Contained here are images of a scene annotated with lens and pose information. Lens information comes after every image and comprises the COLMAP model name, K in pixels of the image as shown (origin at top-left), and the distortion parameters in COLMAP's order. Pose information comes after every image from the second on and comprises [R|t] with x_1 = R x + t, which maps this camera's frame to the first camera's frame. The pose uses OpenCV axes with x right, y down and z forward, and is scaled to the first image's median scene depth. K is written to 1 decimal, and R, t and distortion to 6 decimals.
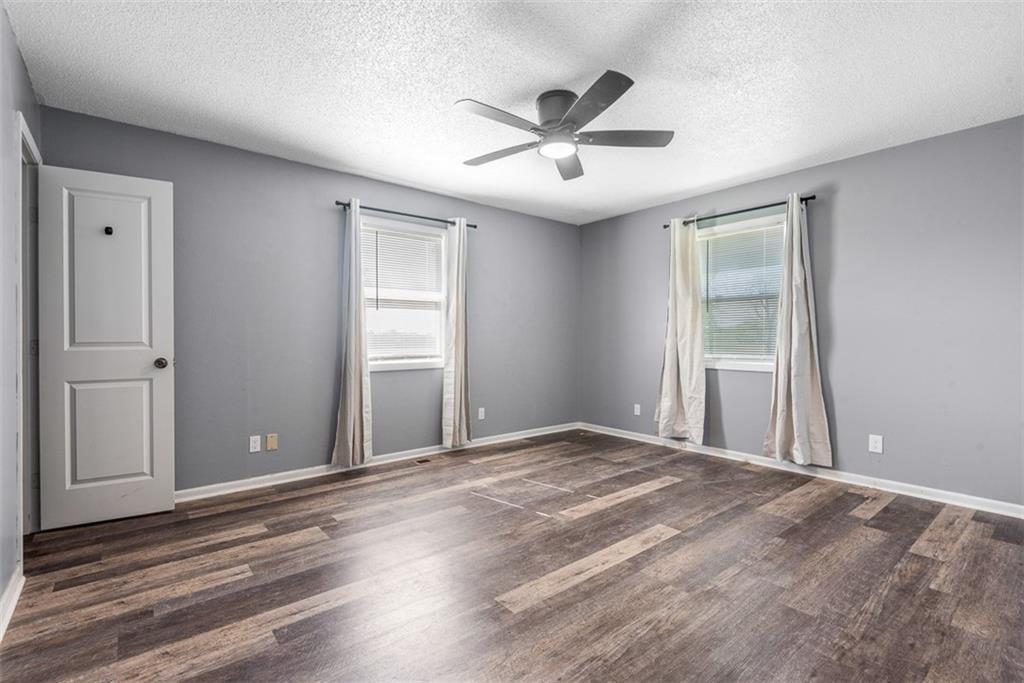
lens RADIAL K [[479.8, 0, 510.9], [0, 479.8, 344.2], [0, 0, 1]] dist [0.012681, -0.003361]
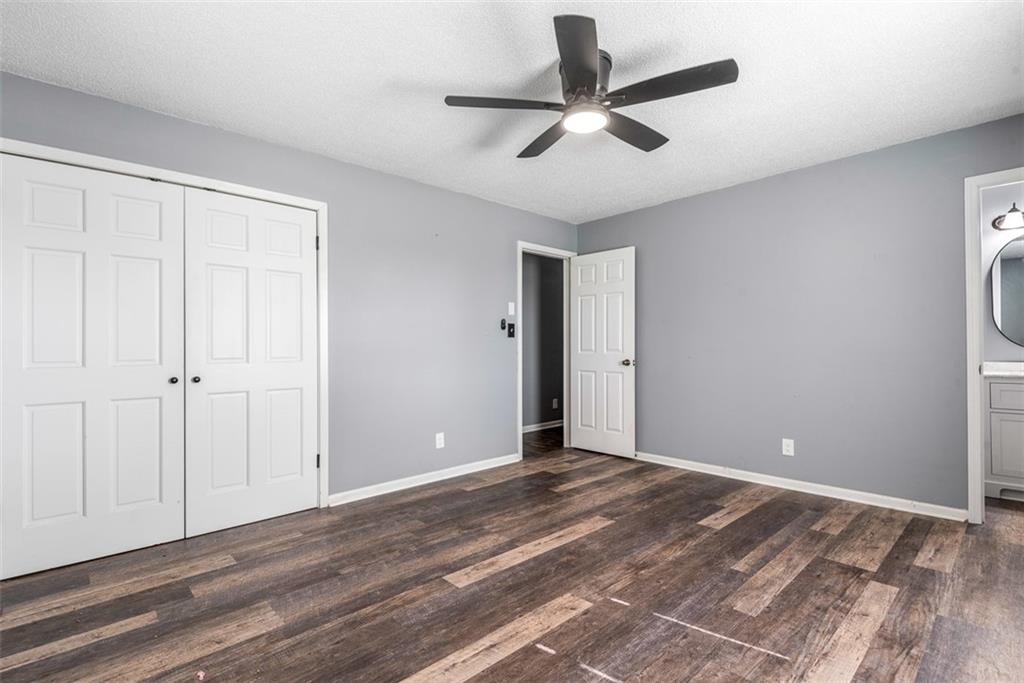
lens RADIAL K [[479.8, 0, 515.0], [0, 479.8, 343.6], [0, 0, 1]] dist [0.012681, -0.003361]
pose [[-0.997626, 0.008527, -0.068339, 0.300261], [0.008296, 0.999959, 0.003653, -0.026484], [0.068368, 0.003077, -0.997655, 1.981795]]
